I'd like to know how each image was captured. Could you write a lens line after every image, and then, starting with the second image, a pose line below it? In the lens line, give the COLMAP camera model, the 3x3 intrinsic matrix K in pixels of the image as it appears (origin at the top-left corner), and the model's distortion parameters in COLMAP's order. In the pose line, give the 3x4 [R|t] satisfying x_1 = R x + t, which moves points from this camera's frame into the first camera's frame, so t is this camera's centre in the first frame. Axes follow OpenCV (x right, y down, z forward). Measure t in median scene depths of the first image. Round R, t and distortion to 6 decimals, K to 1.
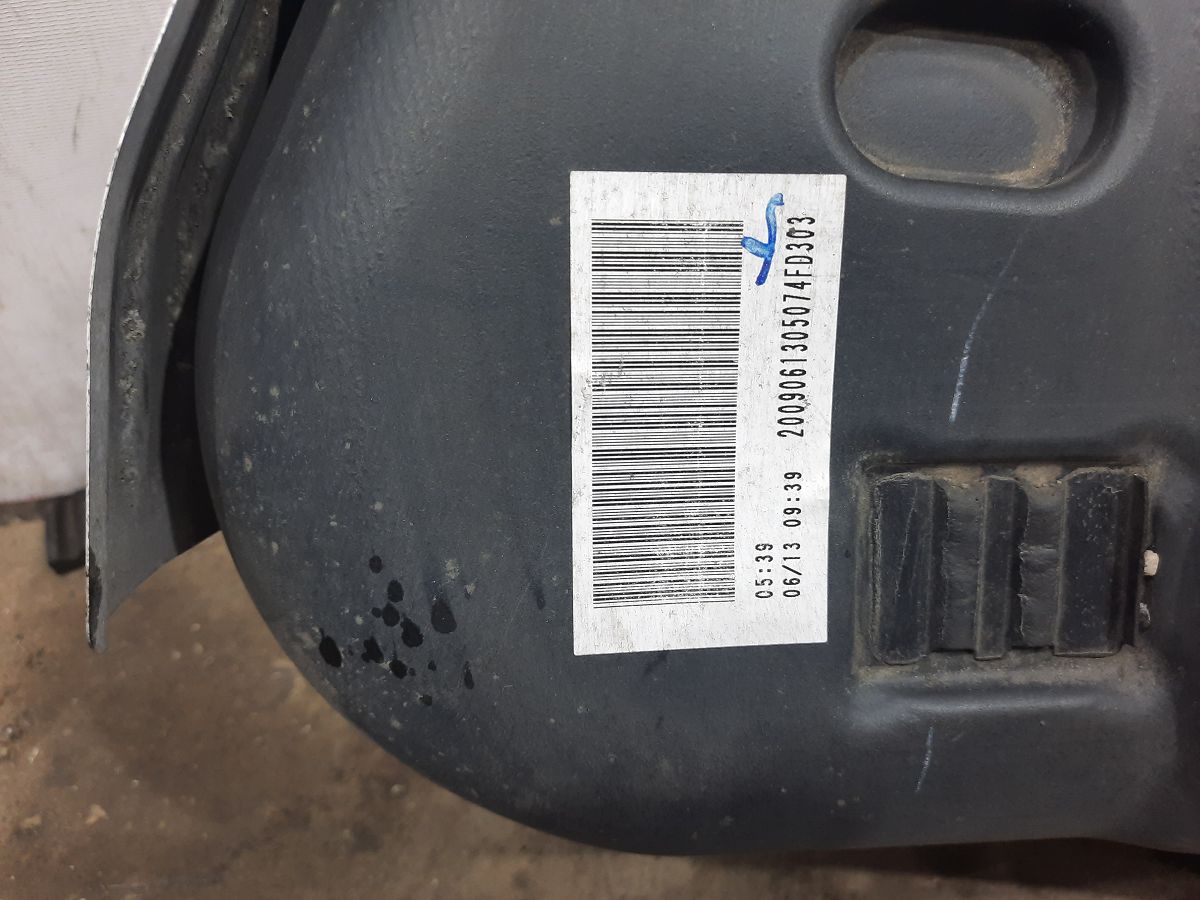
lens RADIAL K [[908.0, 0, 600.0], [0, 908.0, 450.0], [0, 0, 1]] dist [-0.009879, -0.005400]
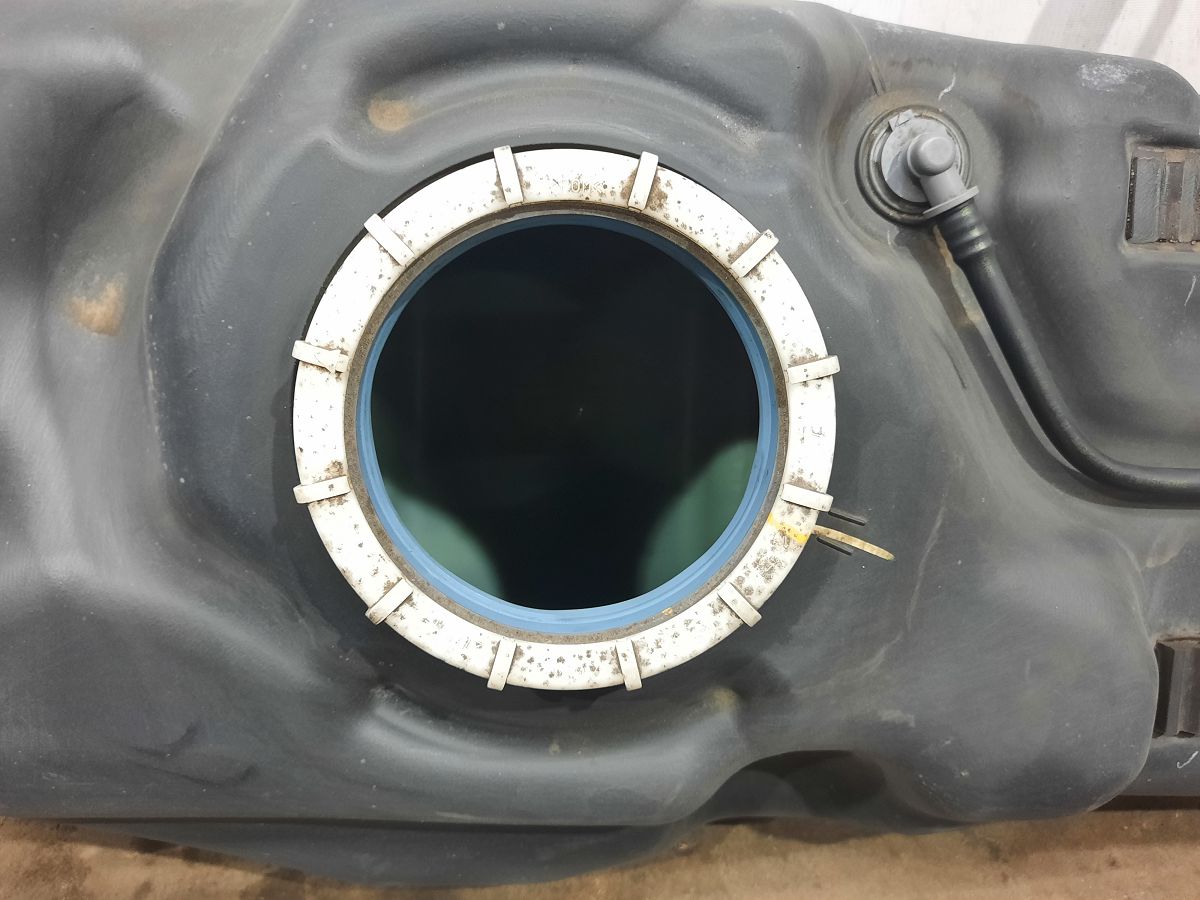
lens RADIAL K [[908.0, 0, 600.0], [0, 908.0, 450.0], [0, 0, 1]] dist [-0.009879, -0.005400]
pose [[0.999180, 0.040330, -0.003599, 2.286247], [-0.040452, 0.998162, -0.045120, -0.374313], [0.001773, 0.045229, 0.998975, -1.193988]]
